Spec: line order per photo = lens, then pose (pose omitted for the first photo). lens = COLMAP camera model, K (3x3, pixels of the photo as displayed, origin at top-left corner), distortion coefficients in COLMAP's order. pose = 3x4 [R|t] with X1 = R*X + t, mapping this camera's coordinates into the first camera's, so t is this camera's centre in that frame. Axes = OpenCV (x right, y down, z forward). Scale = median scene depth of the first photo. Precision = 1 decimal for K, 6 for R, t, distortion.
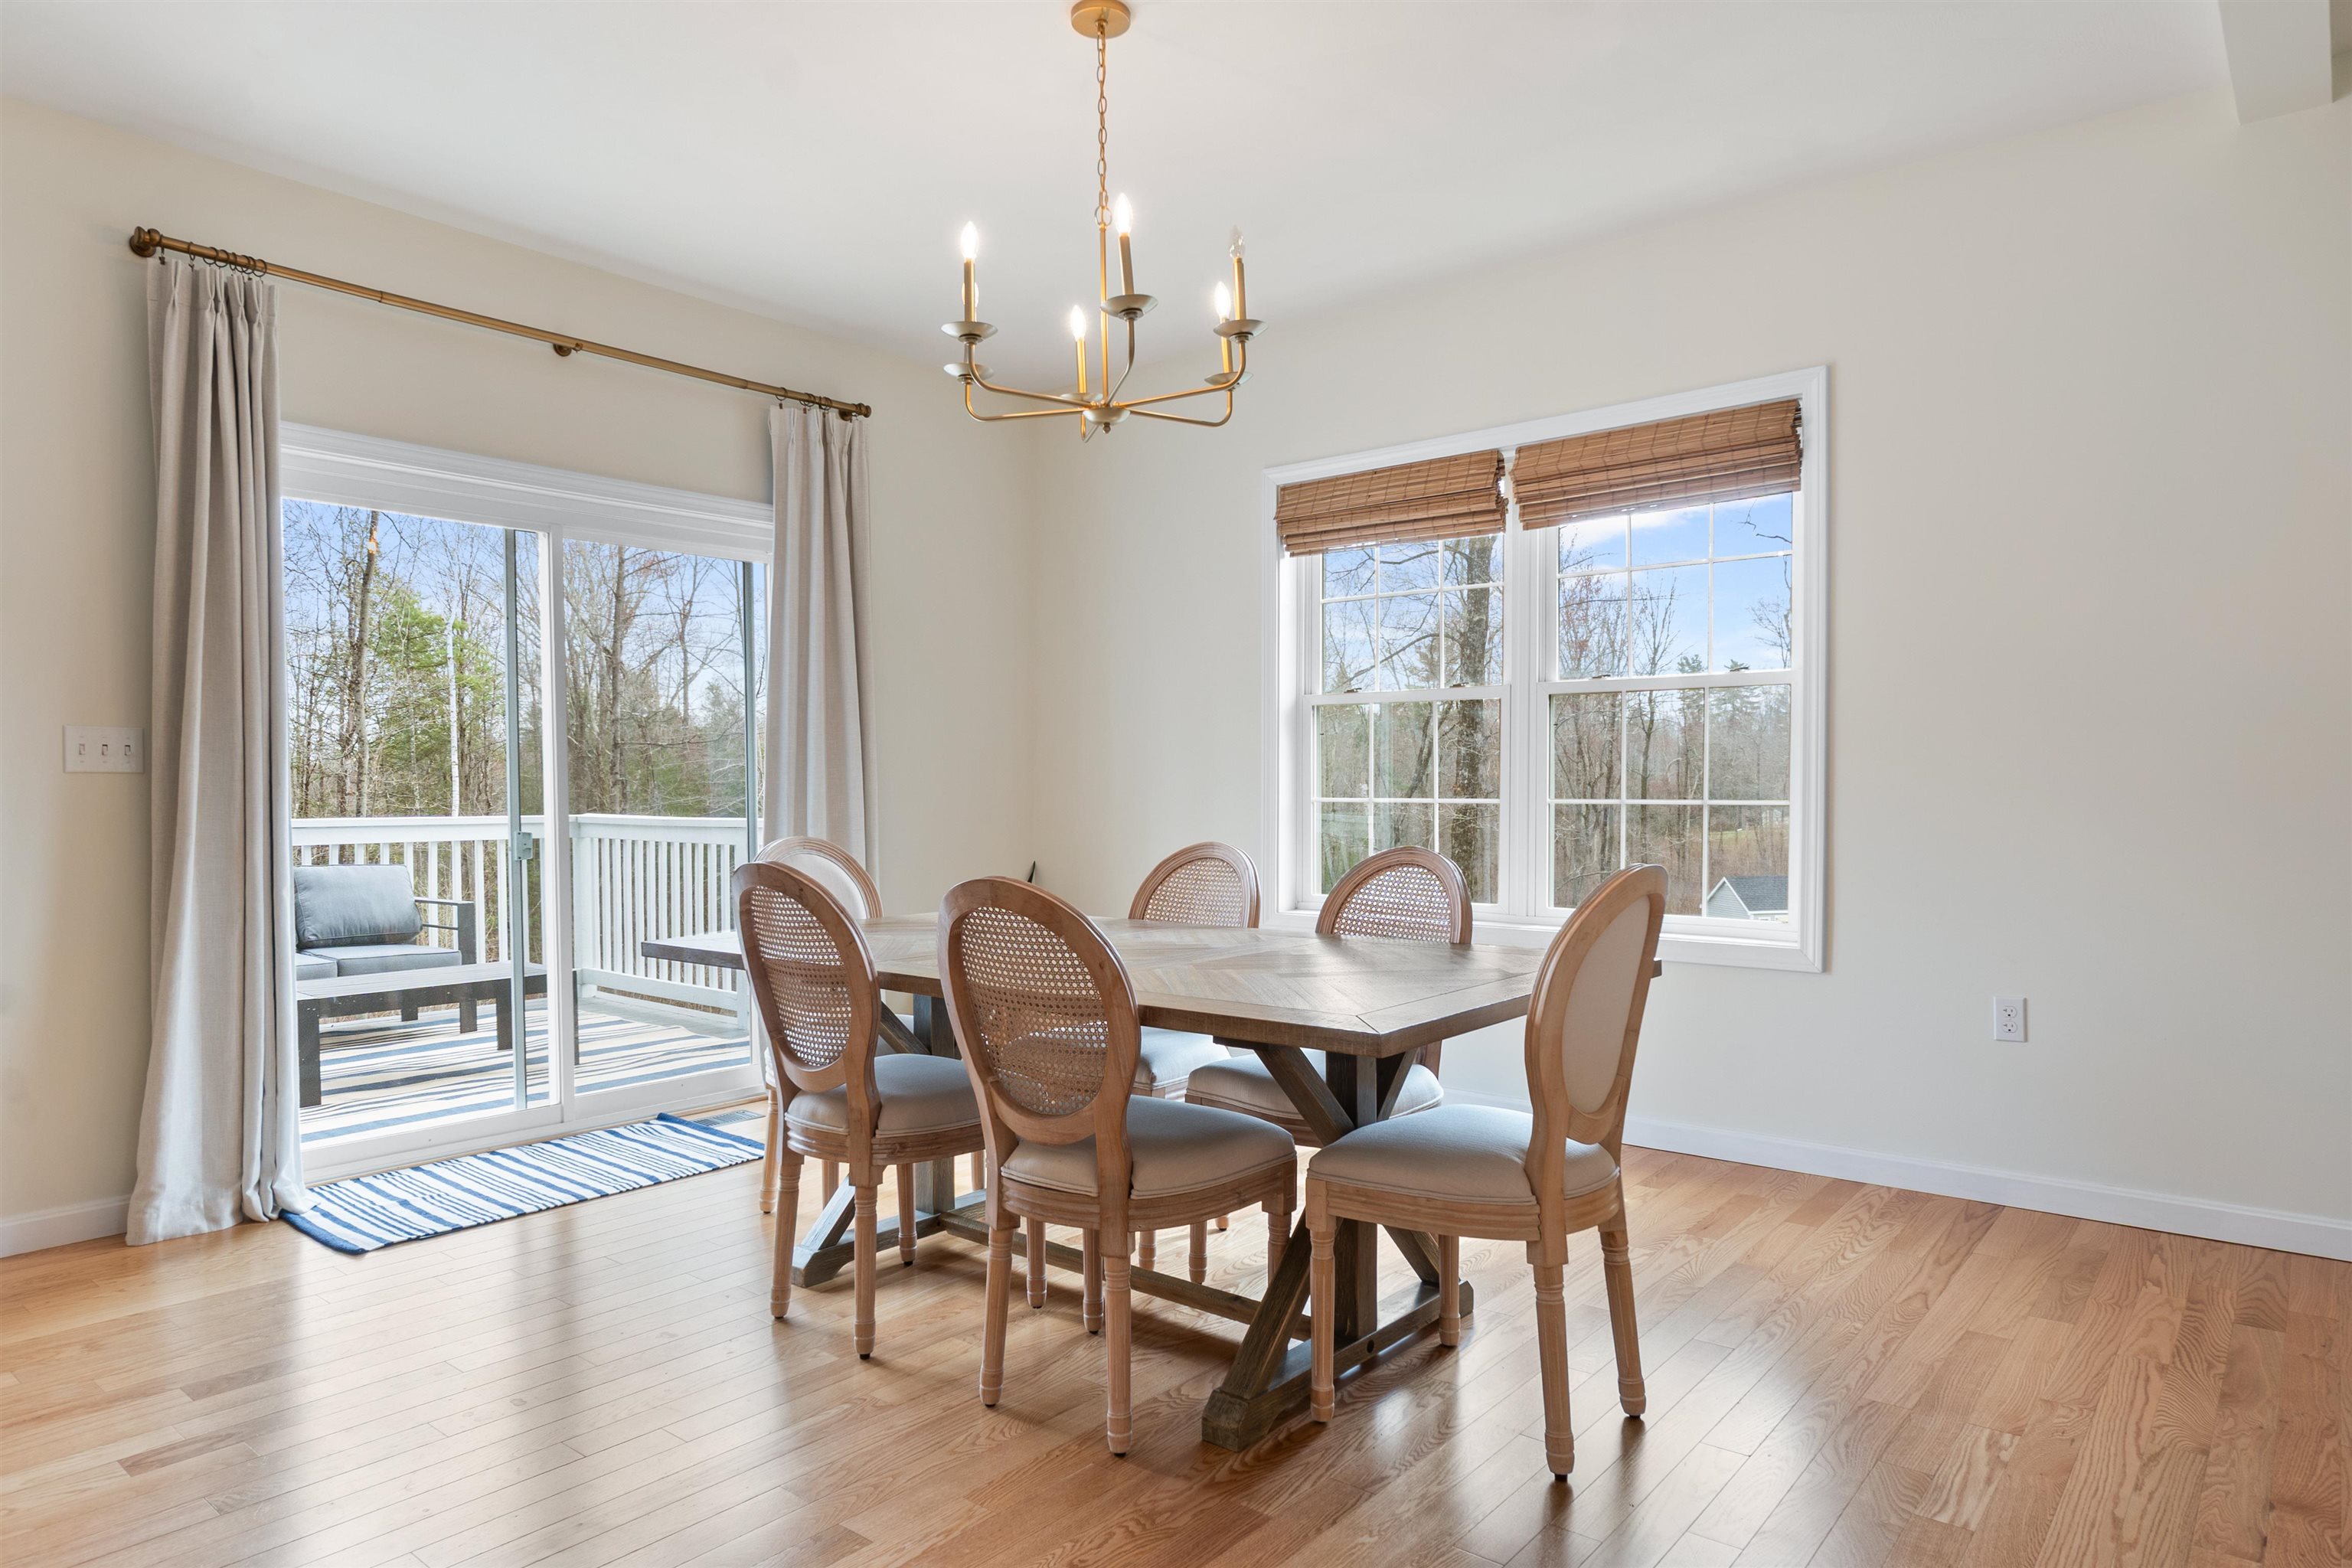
lens RADIAL K [[1440.3, 0, 1170.6], [0, 1440.3, 812.5], [0, 0, 1]] dist [-0.008485, -0.002082]
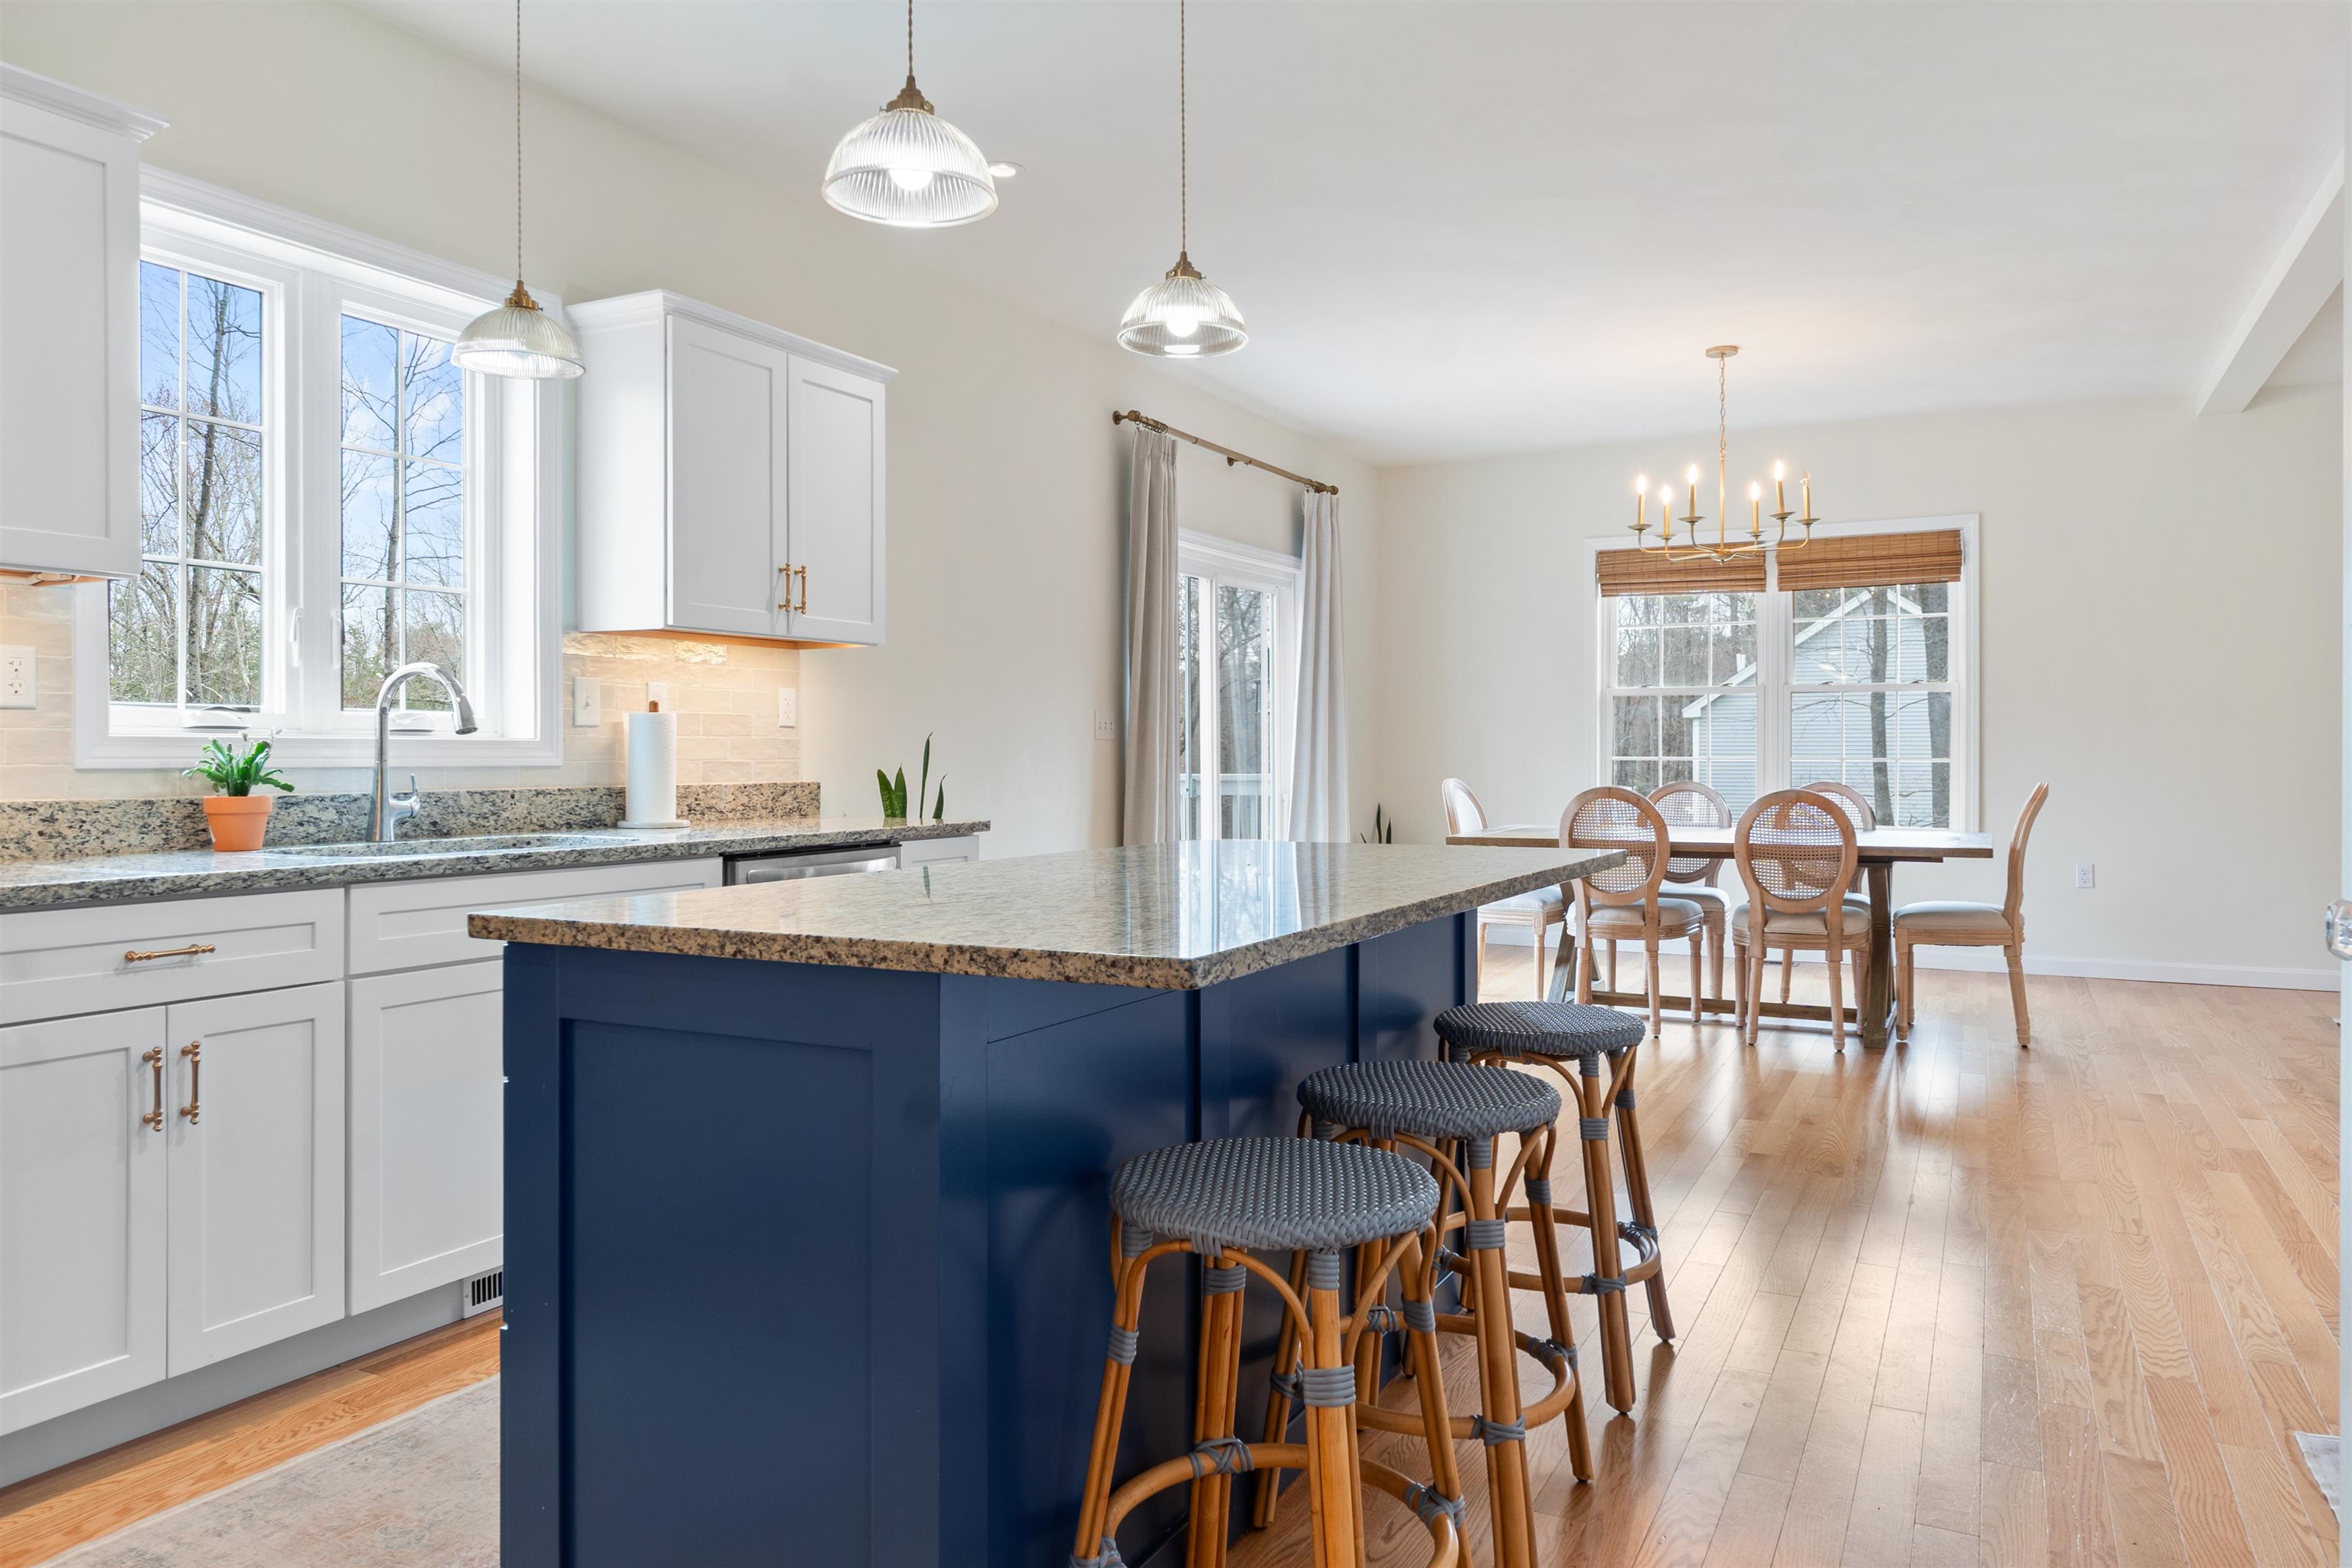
lens RADIAL K [[1694.5, 0, 1173.7], [0, 1694.5, 759.6], [0, 0, 1]] dist [0.031048, -0.003165]
pose [[0.970562, 0.000187, 0.240852, -0.995872], [0.002783, 0.999924, -0.011994, 0.015531], [-0.240836, 0.012311, 0.970488, -0.786775]]
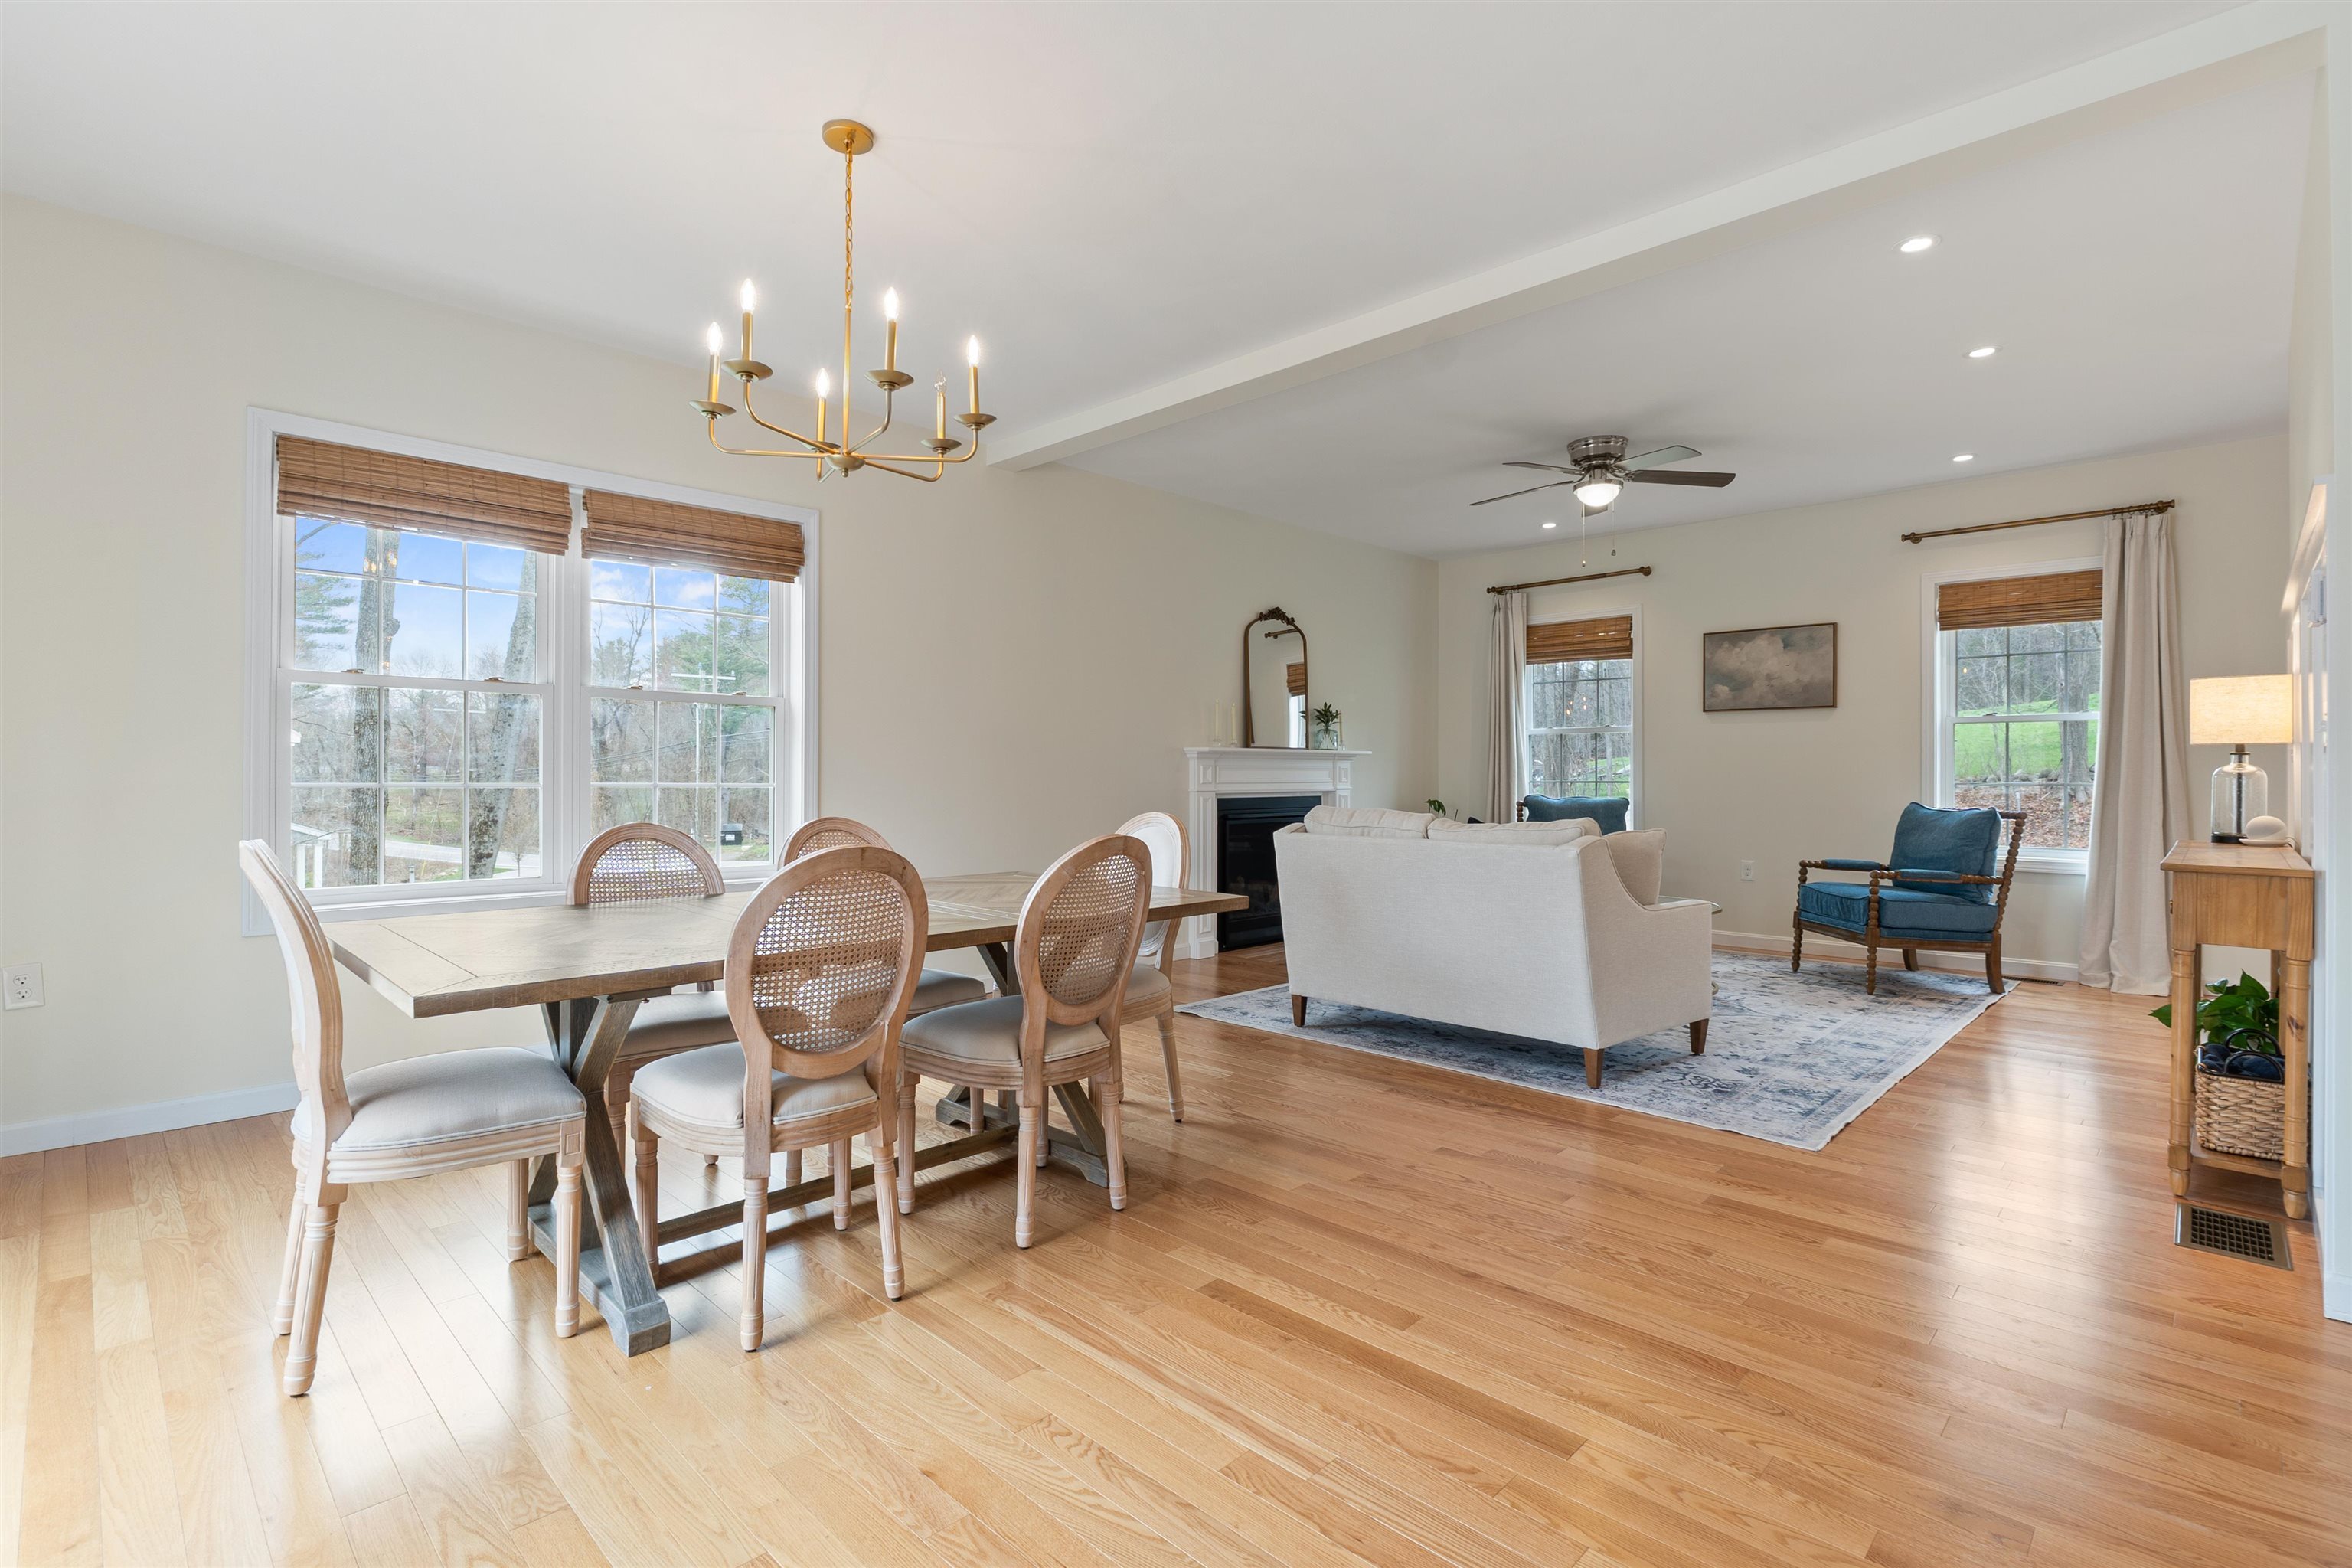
lens RADIAL K [[1098.4, 0, 1210.5], [0, 1098.4, 766.1], [0, 0, 1]] dist [-0.010885, 0.000204]
pose [[0.044253, 0.012643, 0.998940, -0.719401], [0.014012, 0.999814, -0.013275, -0.005249], [-0.998922, 0.014585, 0.044068, 0.503696]]
